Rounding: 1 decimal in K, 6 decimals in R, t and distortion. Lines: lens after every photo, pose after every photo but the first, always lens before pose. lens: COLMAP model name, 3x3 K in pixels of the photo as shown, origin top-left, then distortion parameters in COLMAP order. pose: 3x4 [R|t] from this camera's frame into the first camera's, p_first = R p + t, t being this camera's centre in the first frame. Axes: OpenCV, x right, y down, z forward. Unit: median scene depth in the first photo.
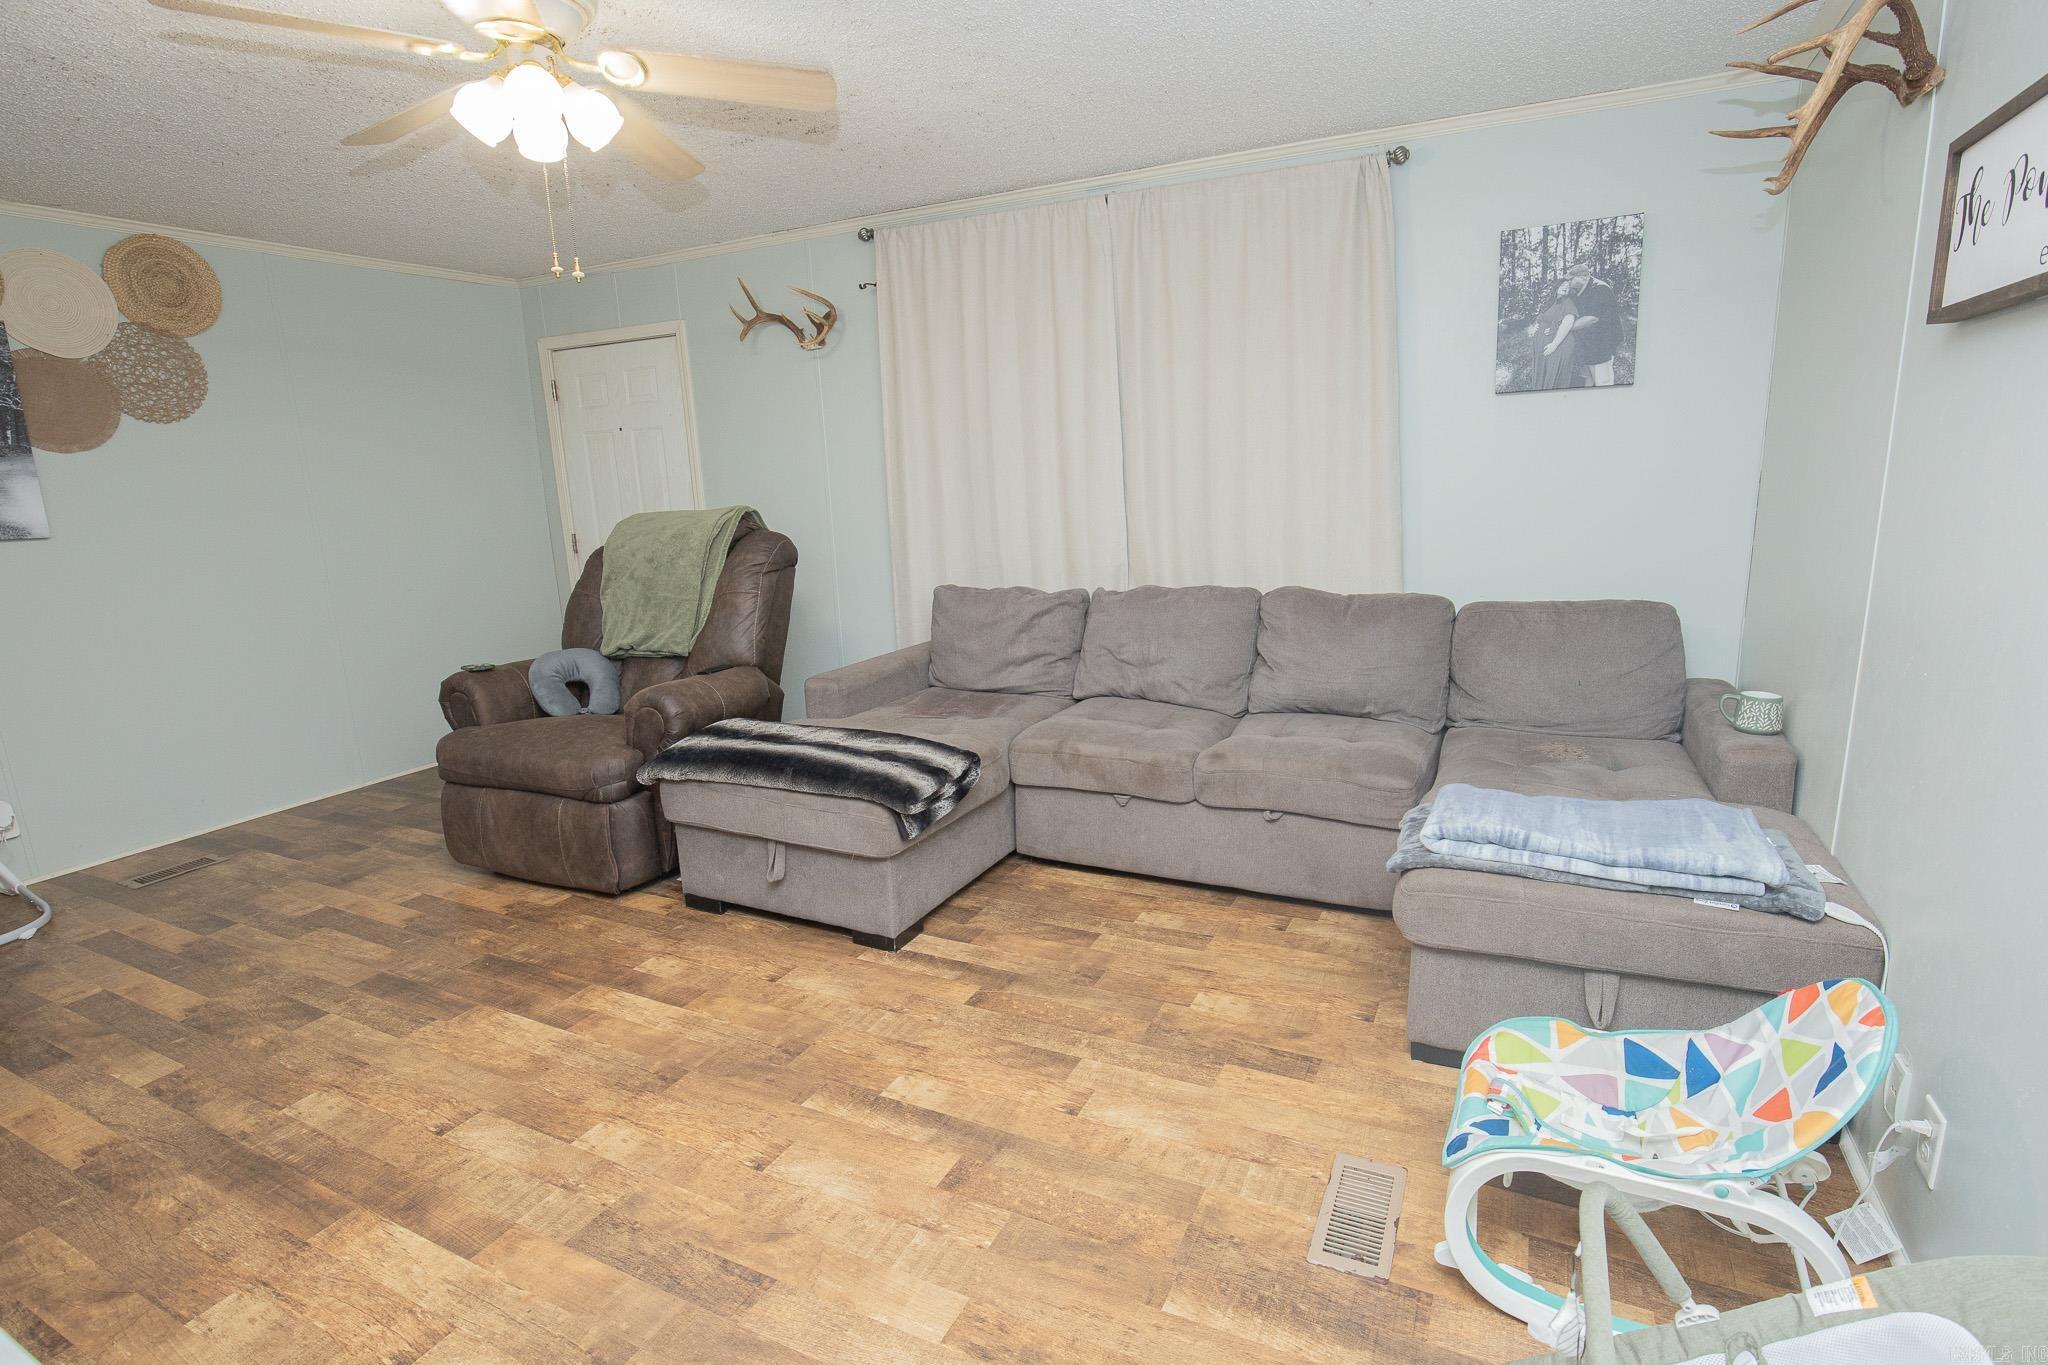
lens RADIAL K [[986.4, 0, 1014.0], [0, 986.4, 687.8], [0, 0, 1]] dist [-0.043611, 0.012545]
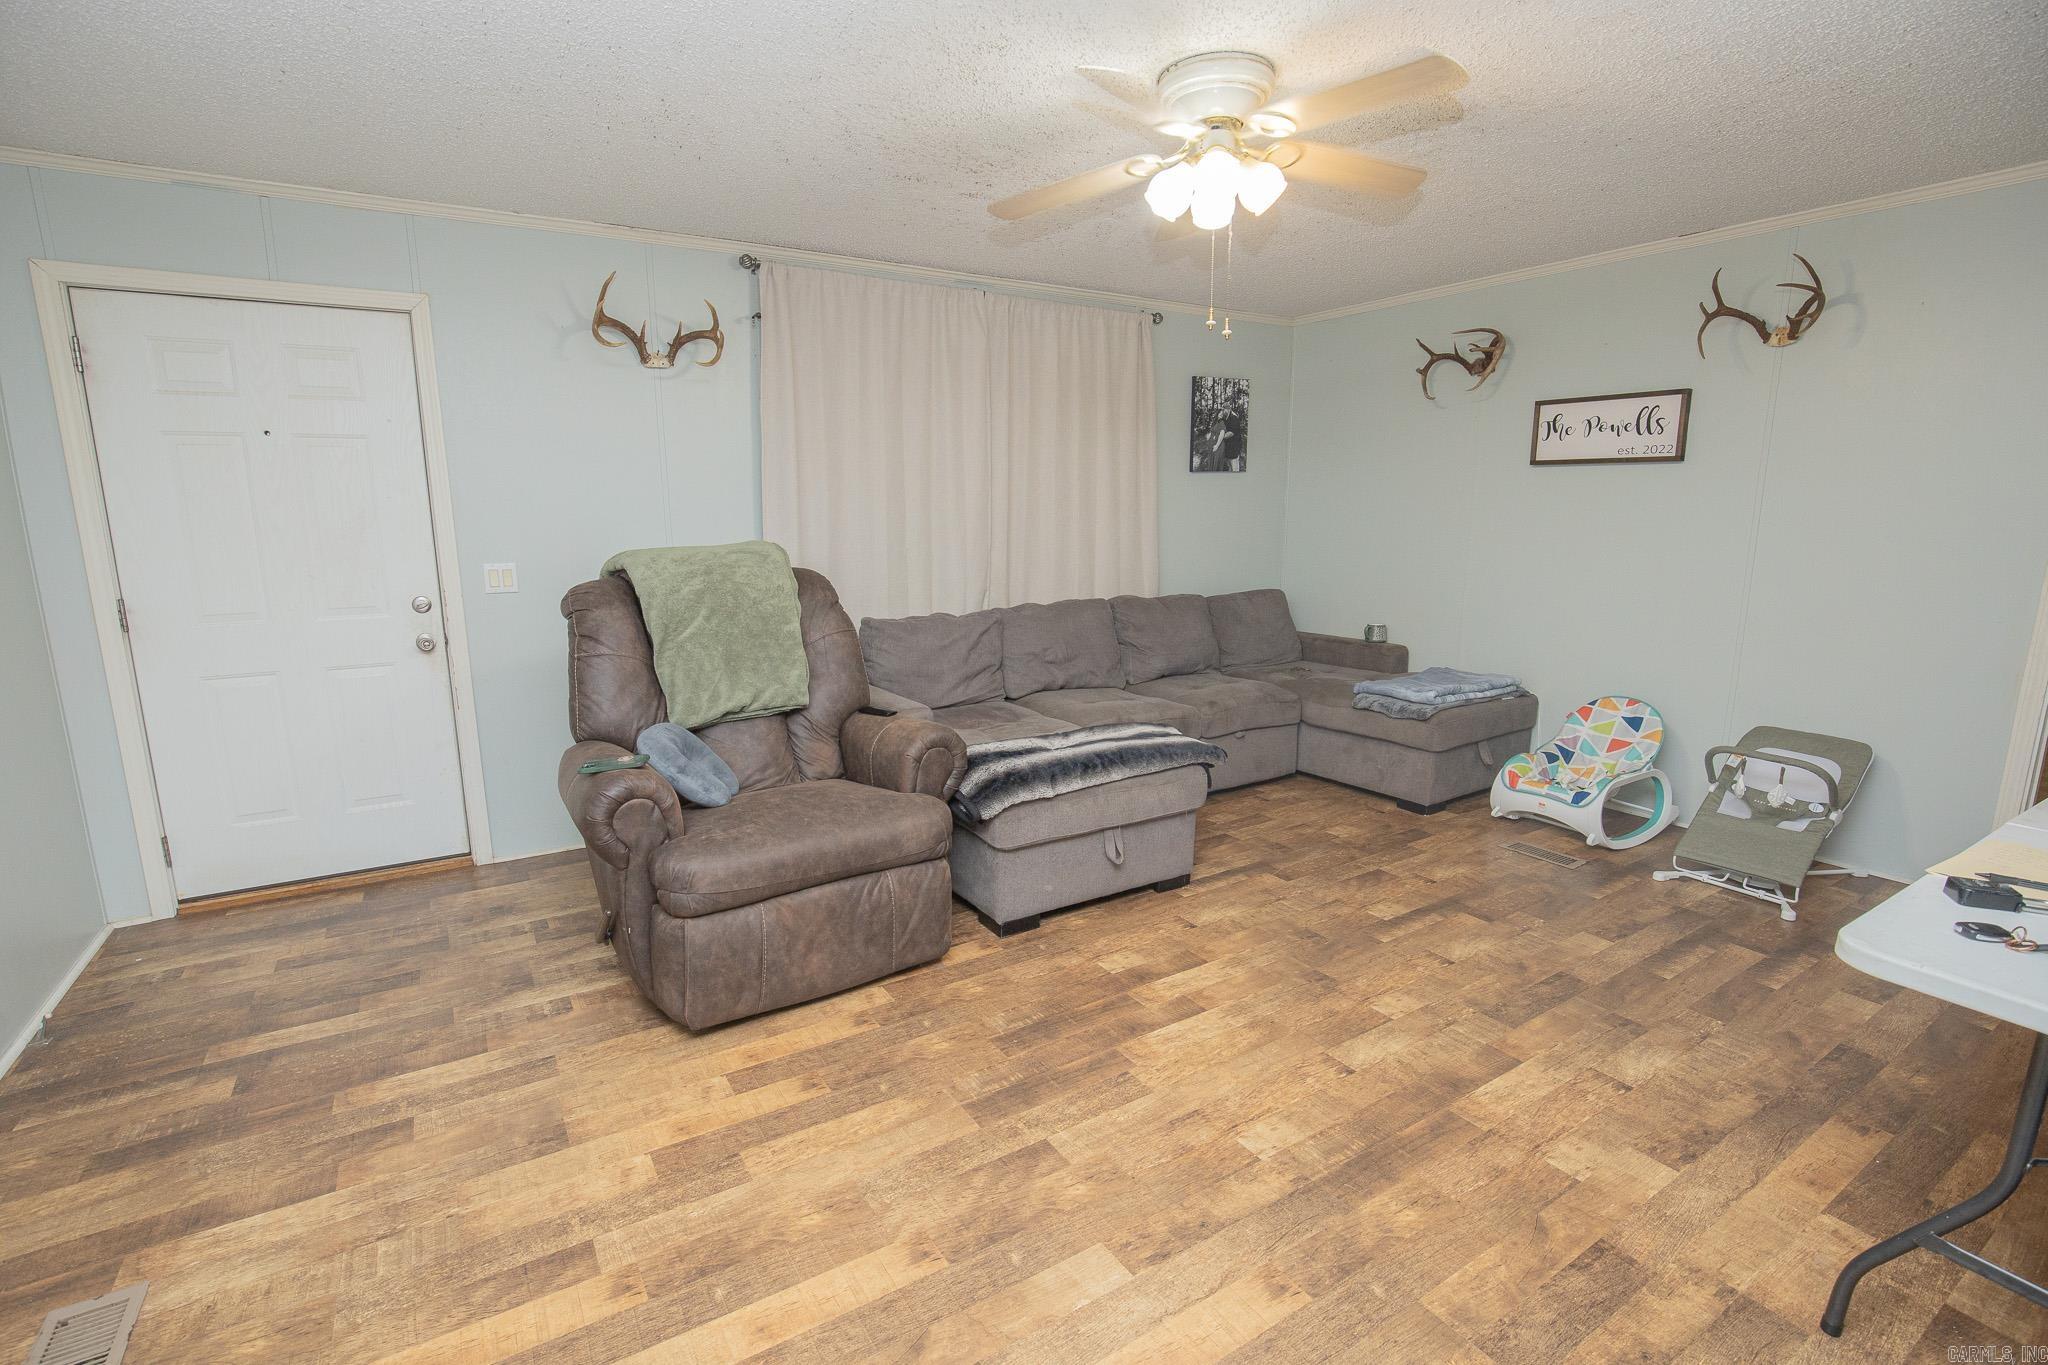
lens RADIAL K [[930.5, 0, 1024.0], [0, 930.5, 682.5], [0, 0, 1]] dist [-0.028386, 0.000365]
pose [[0.534284, -0.125192, 0.835983, -1.335713], [0.168858, 0.984846, 0.039567, -0.078809], [-0.828268, 0.120022, 0.547327, 0.543594]]
